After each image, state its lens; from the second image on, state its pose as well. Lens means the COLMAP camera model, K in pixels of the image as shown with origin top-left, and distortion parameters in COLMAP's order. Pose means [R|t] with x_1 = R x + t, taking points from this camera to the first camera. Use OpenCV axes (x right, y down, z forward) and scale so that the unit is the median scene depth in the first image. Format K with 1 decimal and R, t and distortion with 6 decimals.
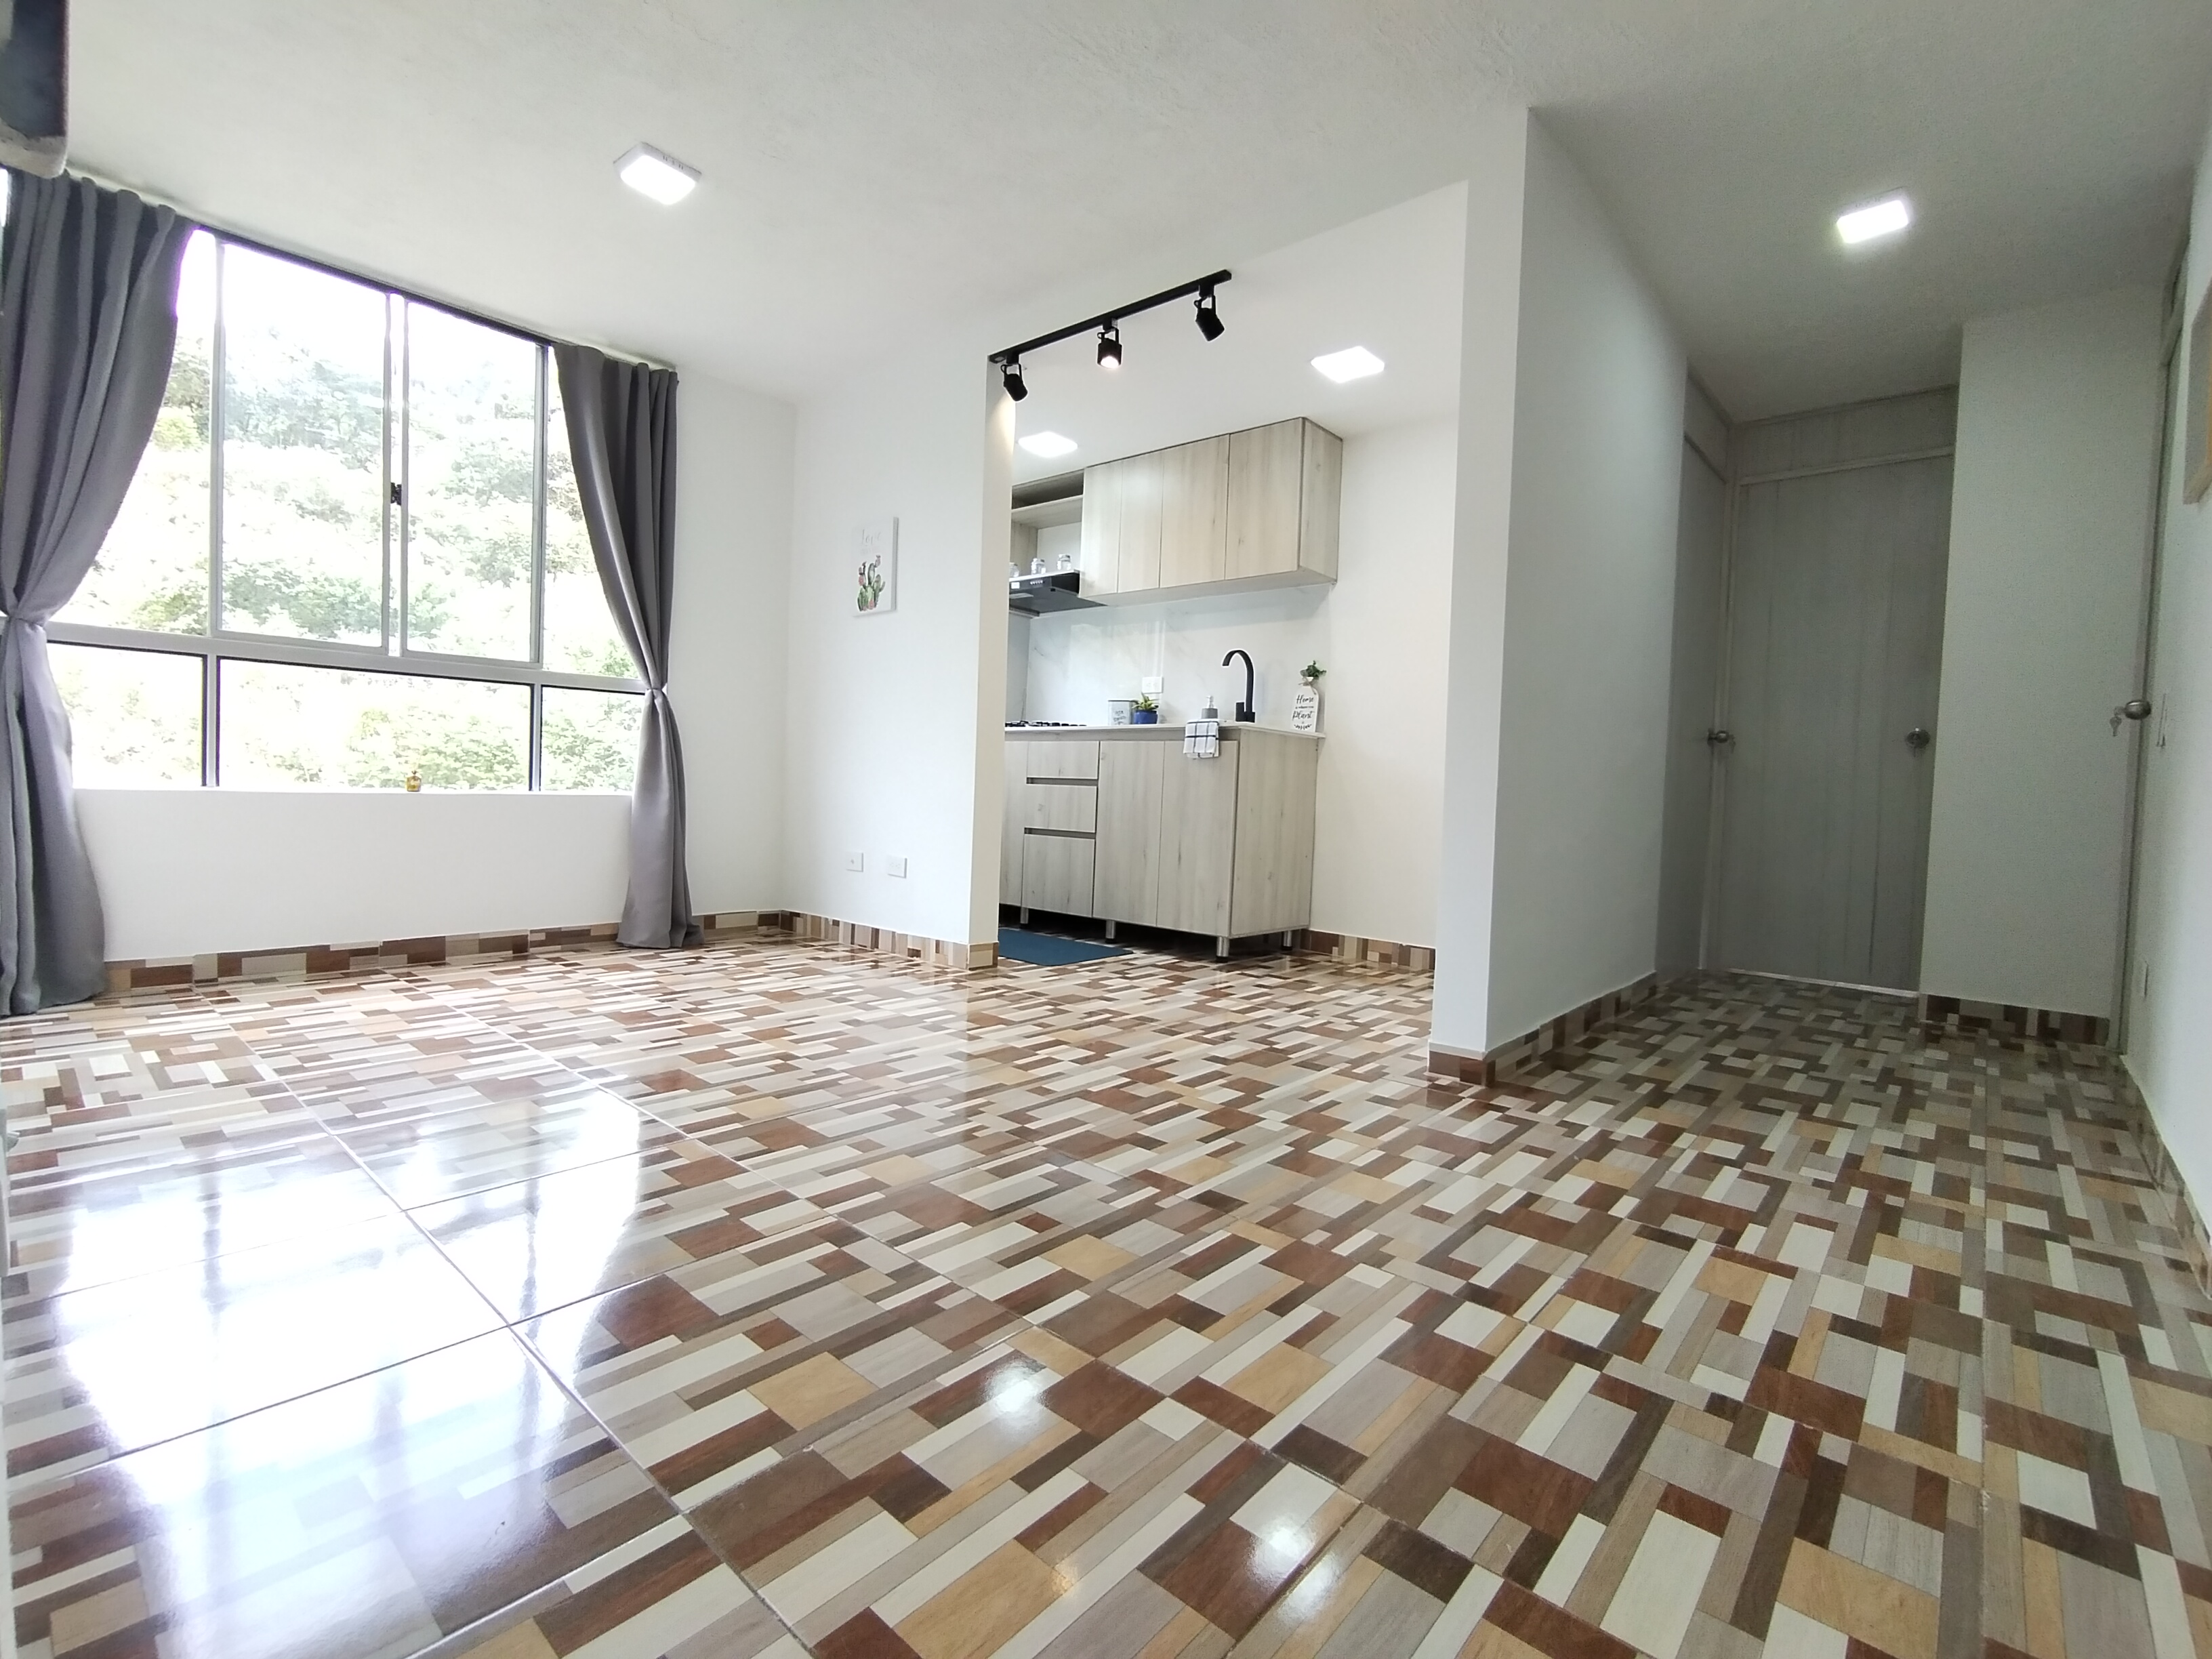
lens RADIAL K [[1002.3, 0, 1121.3], [0, 1002.3, 822.3], [0, 0, 1]] dist [-0.013791, 0.001927]
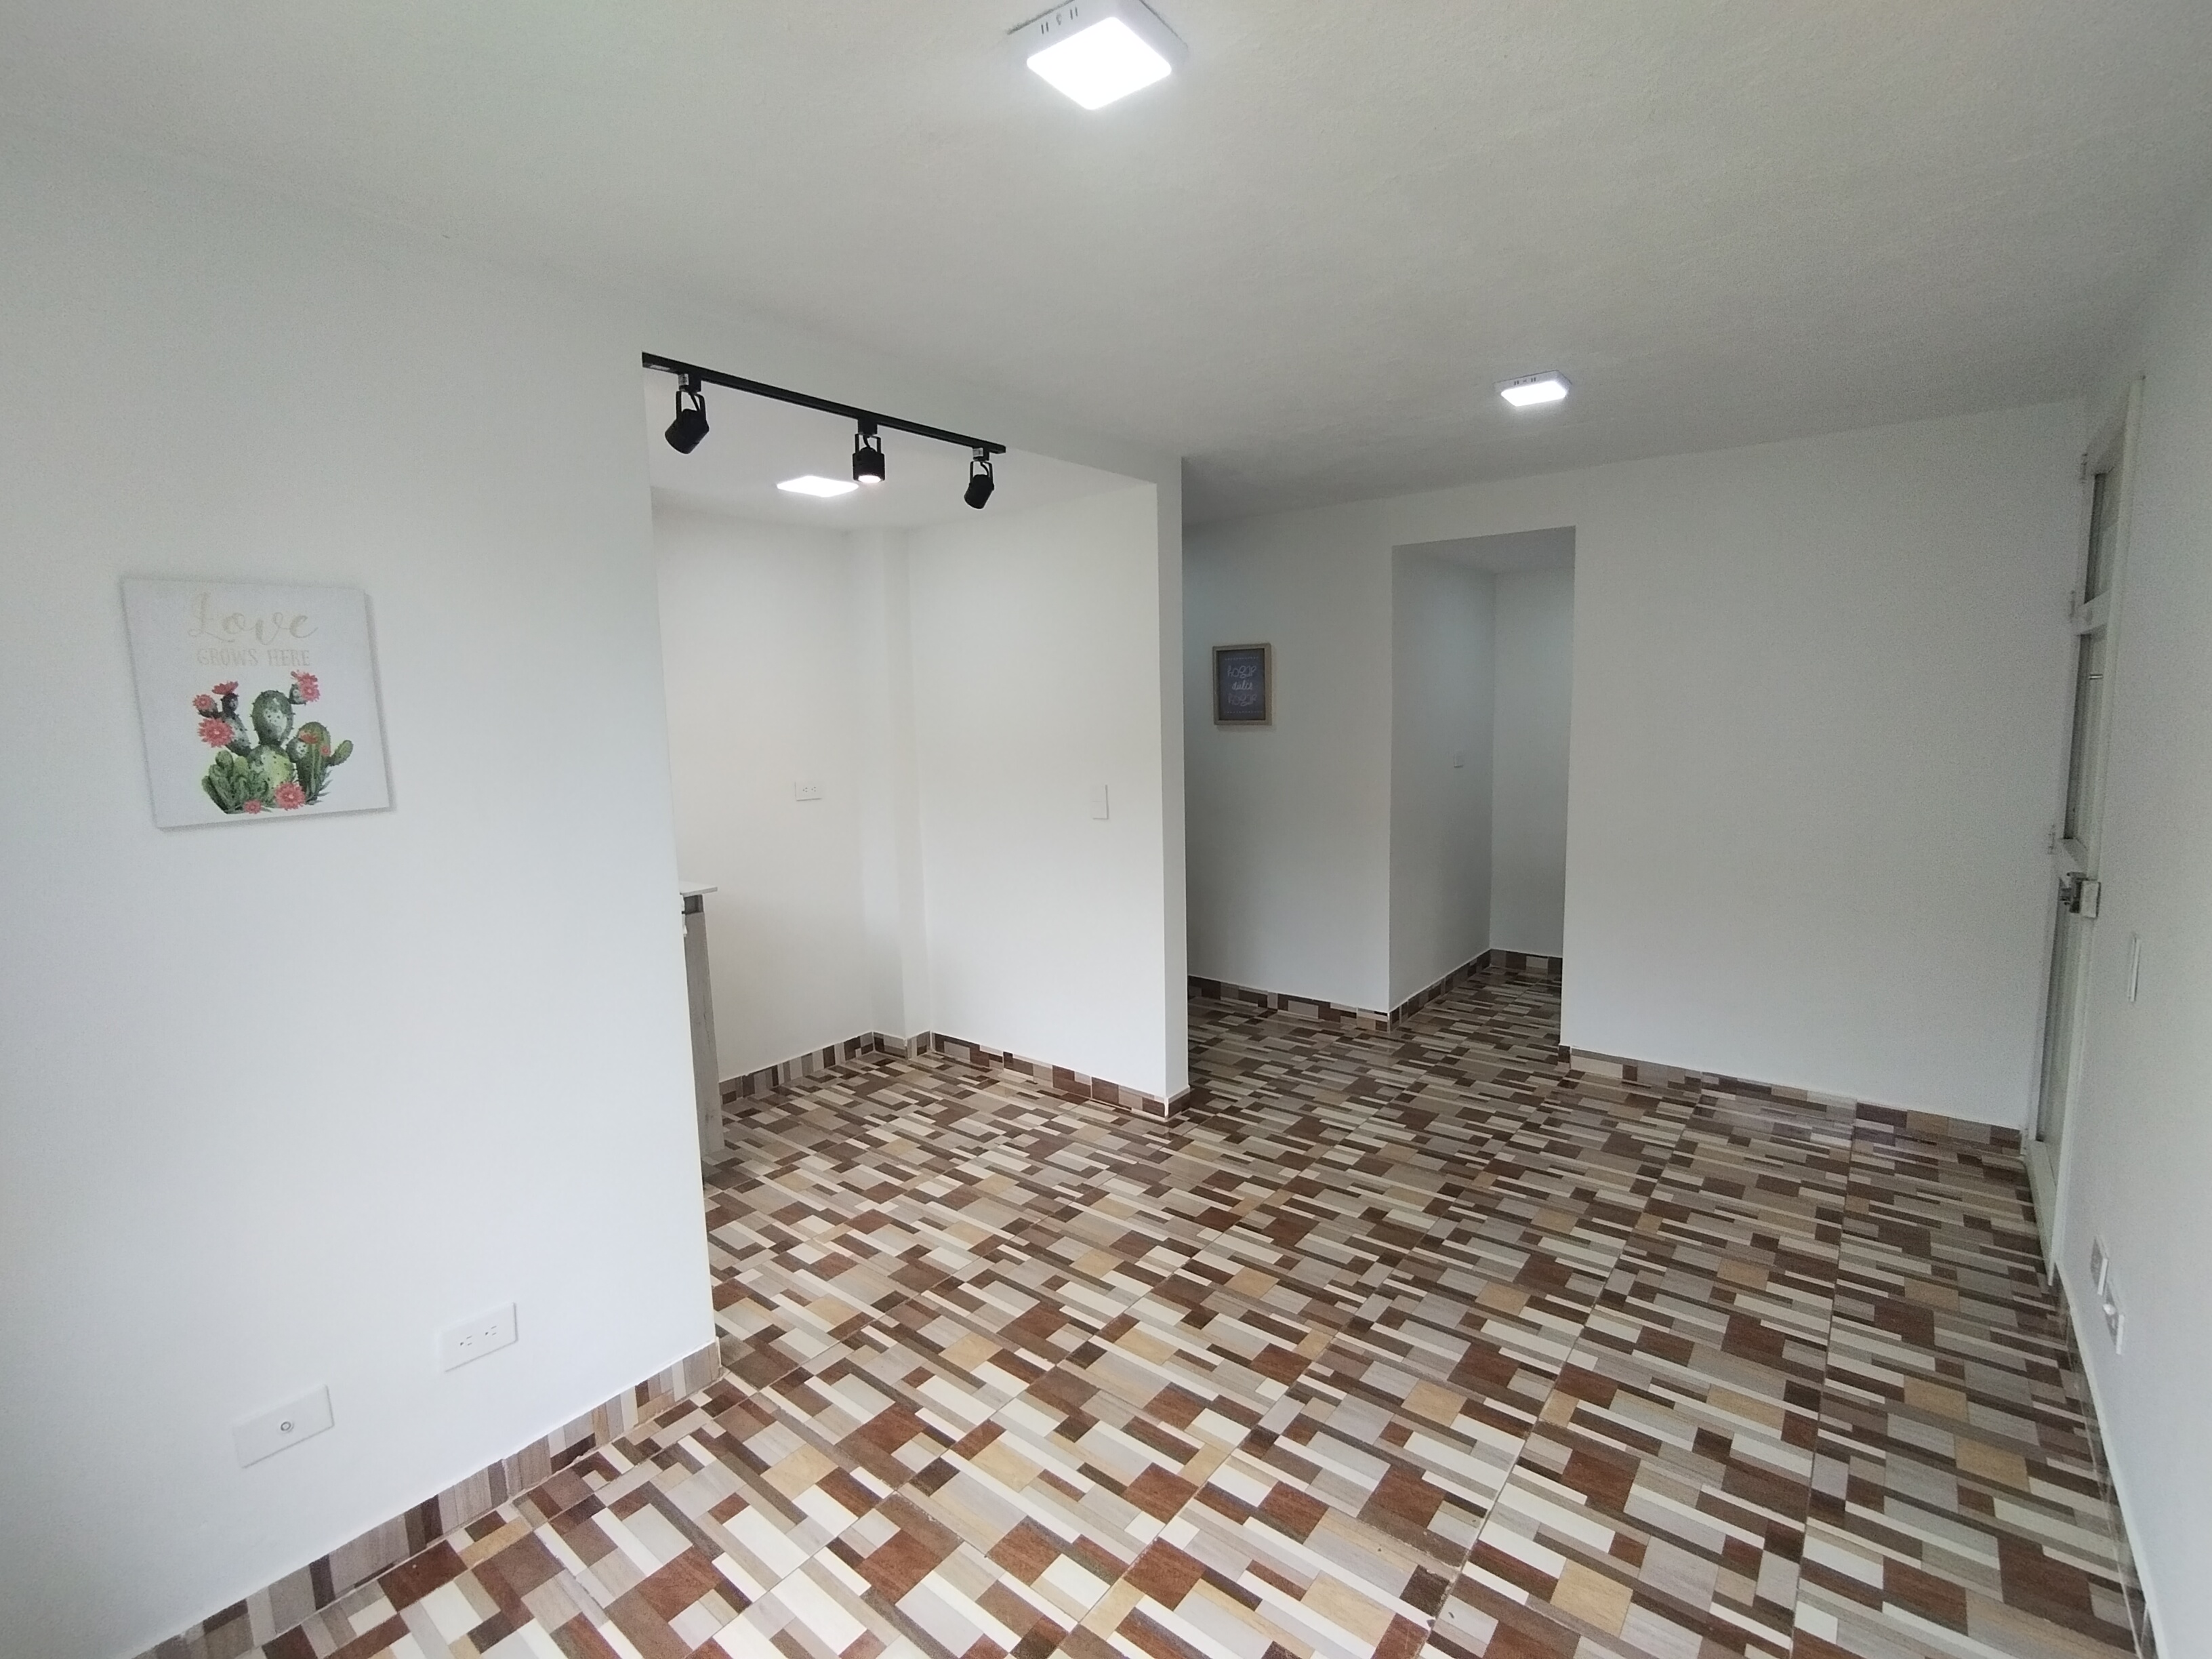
lens RADIAL K [[1002.3, 0, 1109.7], [0, 1002.3, 857.5], [0, 0, 1]] dist [-0.013791, 0.001927]
pose [[-0.042321, -0.181470, 0.982485, -1.368844], [0.065513, 0.980746, 0.183971, -0.514434], [-0.996954, 0.072152, -0.029618, 1.452926]]
